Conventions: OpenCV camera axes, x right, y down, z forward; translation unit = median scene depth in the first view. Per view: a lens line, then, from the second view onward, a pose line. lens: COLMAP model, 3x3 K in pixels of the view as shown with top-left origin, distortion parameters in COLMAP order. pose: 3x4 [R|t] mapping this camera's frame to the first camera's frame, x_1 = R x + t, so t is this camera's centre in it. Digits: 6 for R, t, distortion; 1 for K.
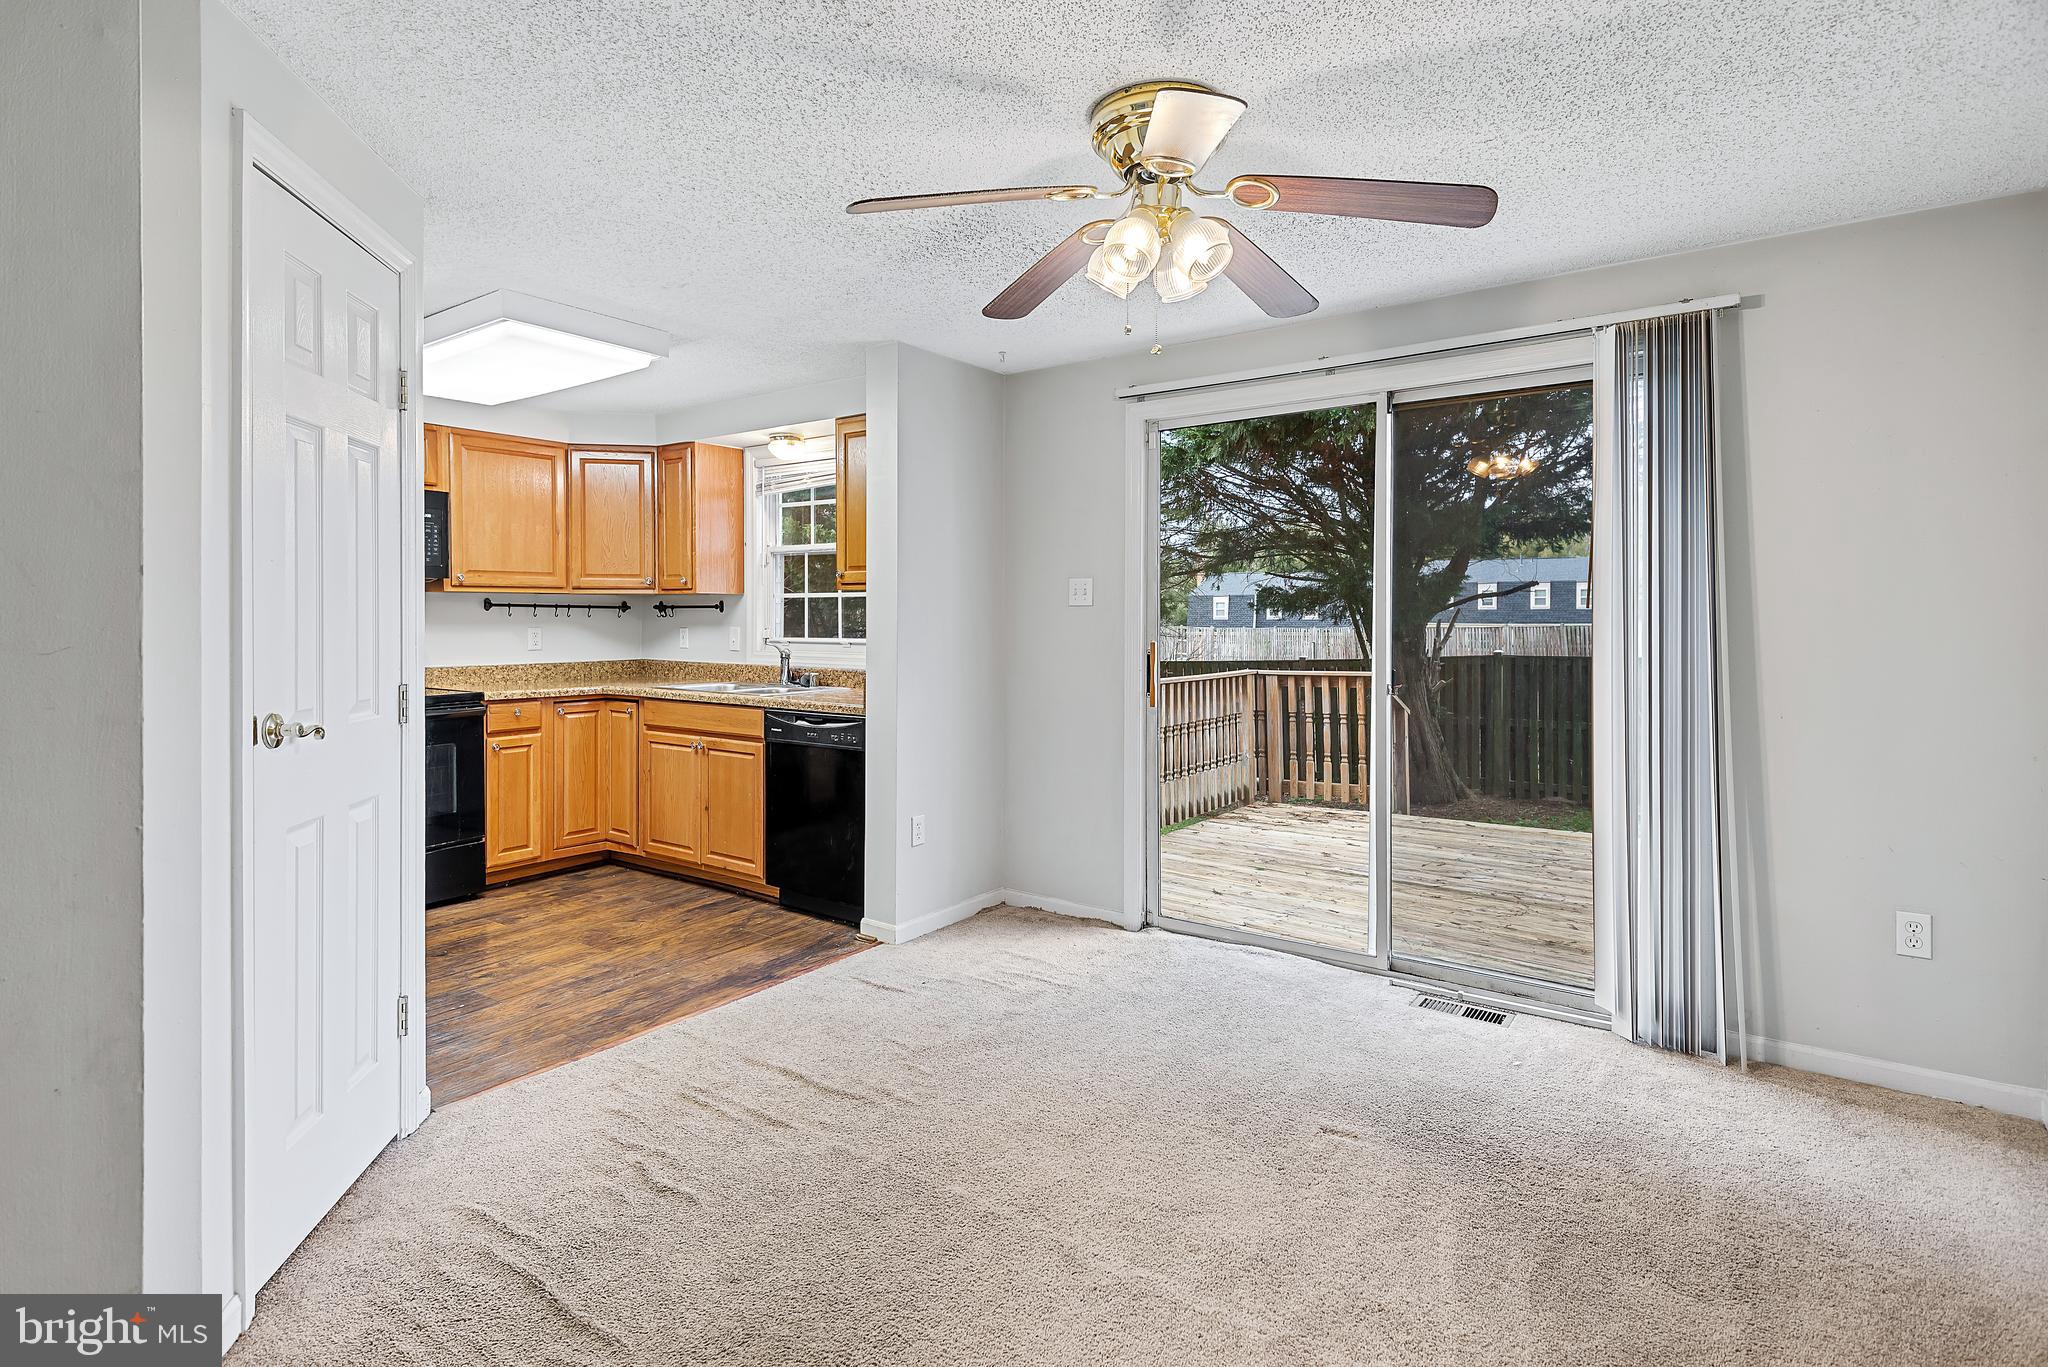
lens RADIAL K [[974.0, 0, 1063.4], [0, 974.0, 608.0], [0, 0, 1]] dist [0.001802, 0.000081]
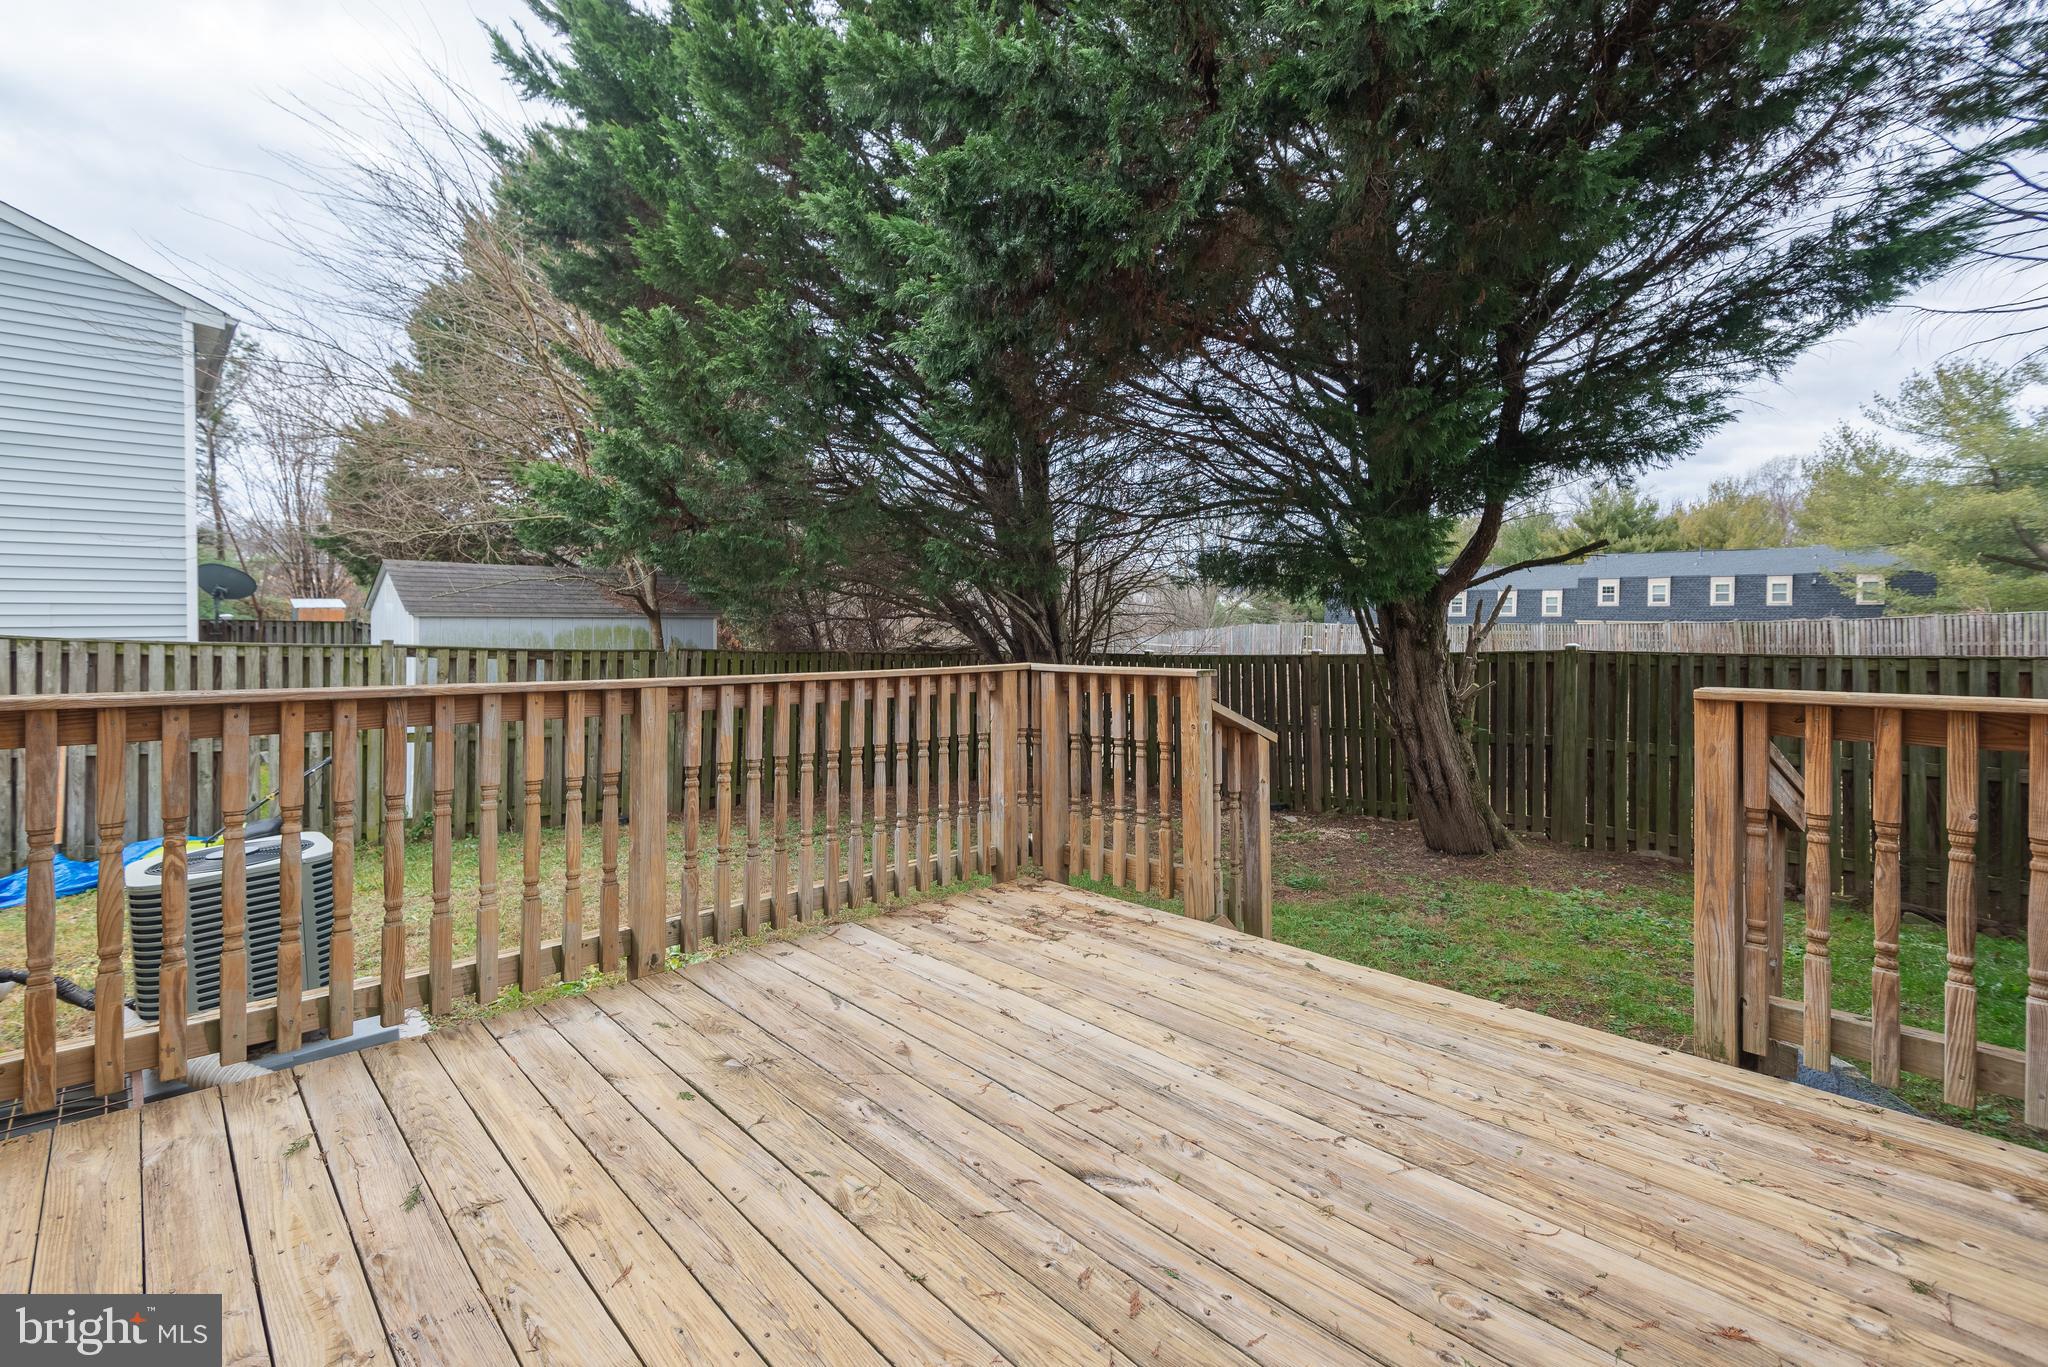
lens RADIAL K [[922.4, 0, 1021.9], [0, 922.4, 635.3], [0, 0, 1]] dist [0.001414, -0.000368]
pose [[0.979960, 0.004223, -0.199150, 0.195097], [0.001672, 0.999566, 0.029421, 0.017481], [0.199188, -0.029164, 0.979527, 0.263978]]
